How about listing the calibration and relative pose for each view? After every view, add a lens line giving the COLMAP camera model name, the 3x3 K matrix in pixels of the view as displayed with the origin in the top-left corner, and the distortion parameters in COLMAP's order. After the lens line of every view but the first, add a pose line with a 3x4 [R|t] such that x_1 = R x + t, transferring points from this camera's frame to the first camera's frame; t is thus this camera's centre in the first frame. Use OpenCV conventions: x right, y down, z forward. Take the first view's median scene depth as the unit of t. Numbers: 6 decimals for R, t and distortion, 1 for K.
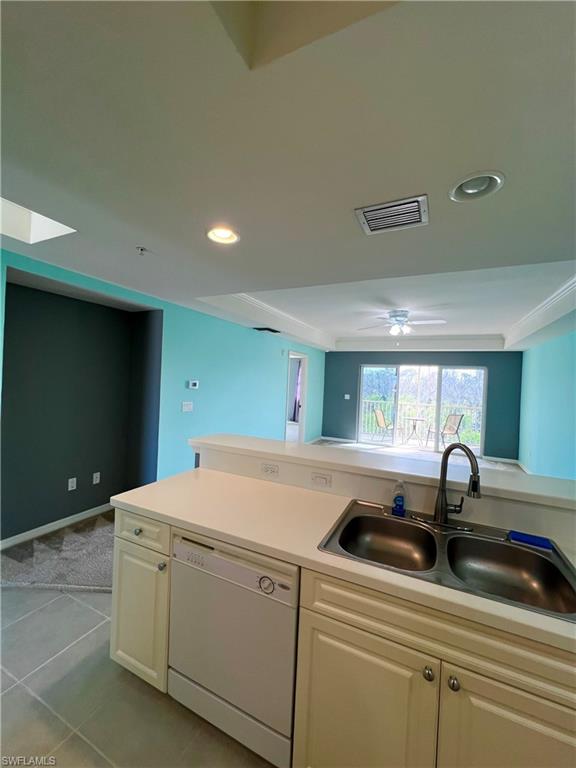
lens RADIAL K [[308.5, 0, 290.3], [0, 308.5, 383.0], [0, 0, 1]] dist [-0.003951, 0.000507]
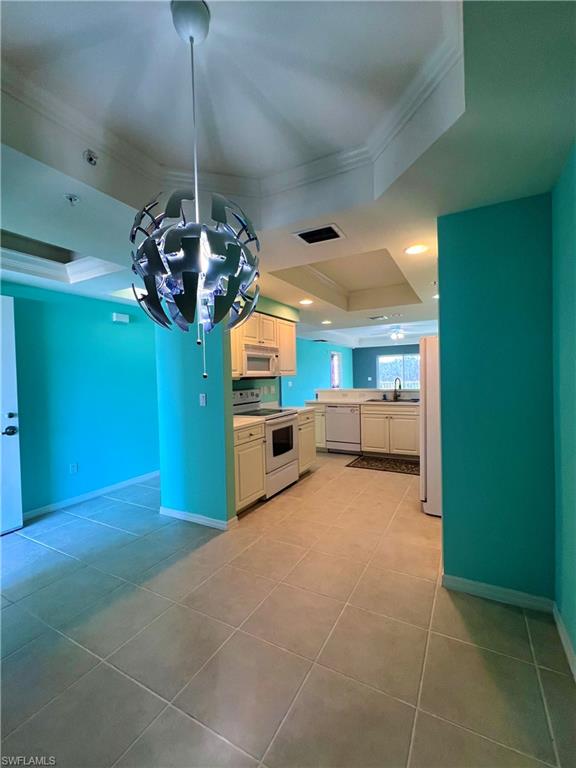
lens RADIAL K [[330.5, 0, 291.0], [0, 330.5, 380.7], [0, 0, 1]] dist [0.000327, -0.000557]
pose [[0.996437, -0.066427, -0.051965, -0.160395], [0.066862, 0.997740, 0.006688, 0.030285], [0.051404, -0.010139, 0.998626, -0.890560]]
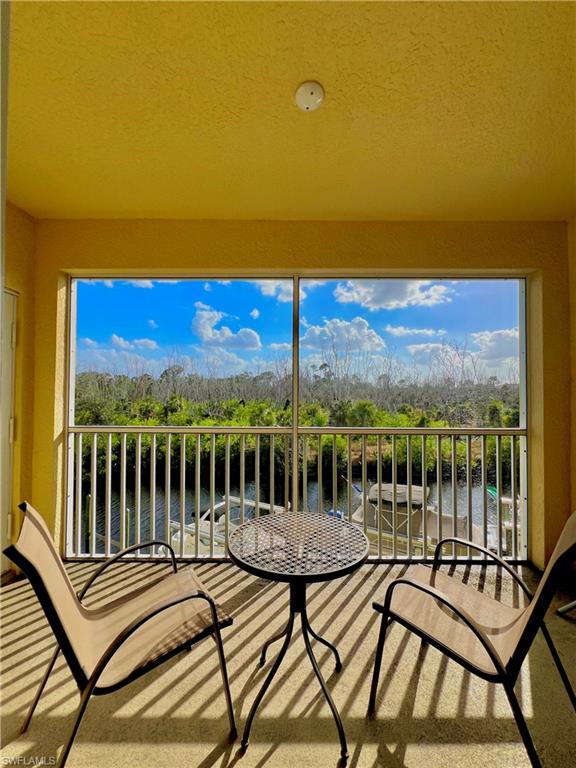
lens RADIAL K [[308.5, 0, 290.7], [0, 308.5, 385.3], [0, 0, 1]] dist [-0.003951, 0.000507]
pose [[0.902545, -0.030873, 0.429488, 0.411948], [0.035376, 0.999371, -0.002502, 0.058177], [-0.429140, 0.017452, 0.903069, 1.125078]]
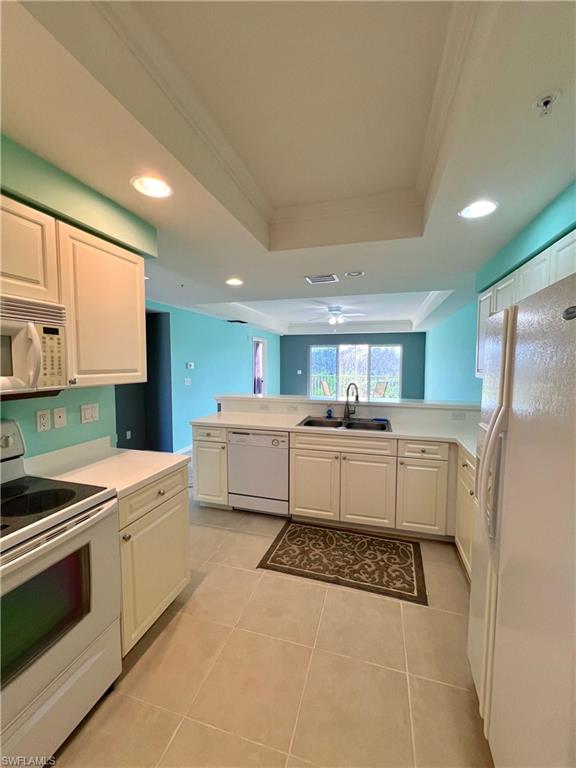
lens RADIAL K [[308.5, 0, 290.7], [0, 308.5, 382.7], [0, 0, 1]] dist [-0.003951, 0.000507]
pose [[0.985809, -0.051849, 0.159661, -0.075822], [0.041580, 0.996886, 0.067000, 0.005296], [-0.162637, -0.059411, 0.984896, -0.327102]]
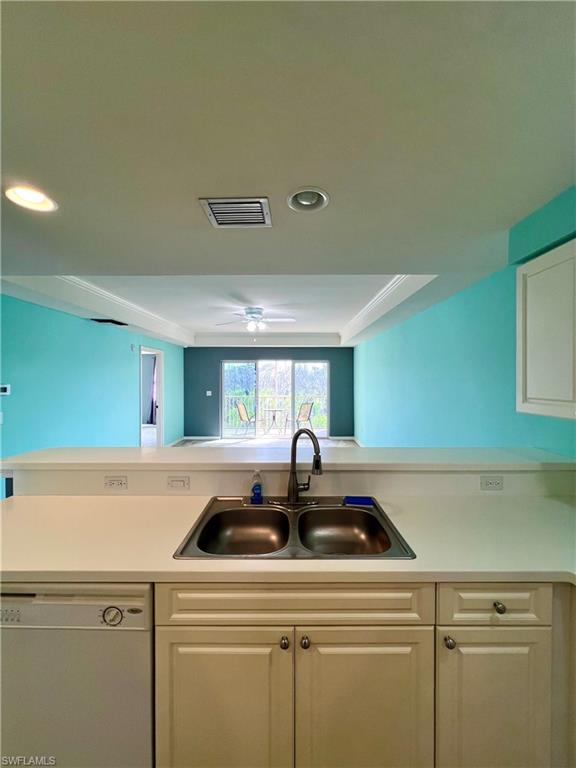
lens RADIAL K [[308.5, 0, 291.5], [0, 308.5, 383.1], [0, 0, 1]] dist [-0.003951, 0.000507]
pose [[0.903652, -0.047041, 0.425676, 0.009549], [0.041273, 0.998888, 0.022769, 0.000776], [-0.426274, -0.003007, 0.904589, 0.001478]]
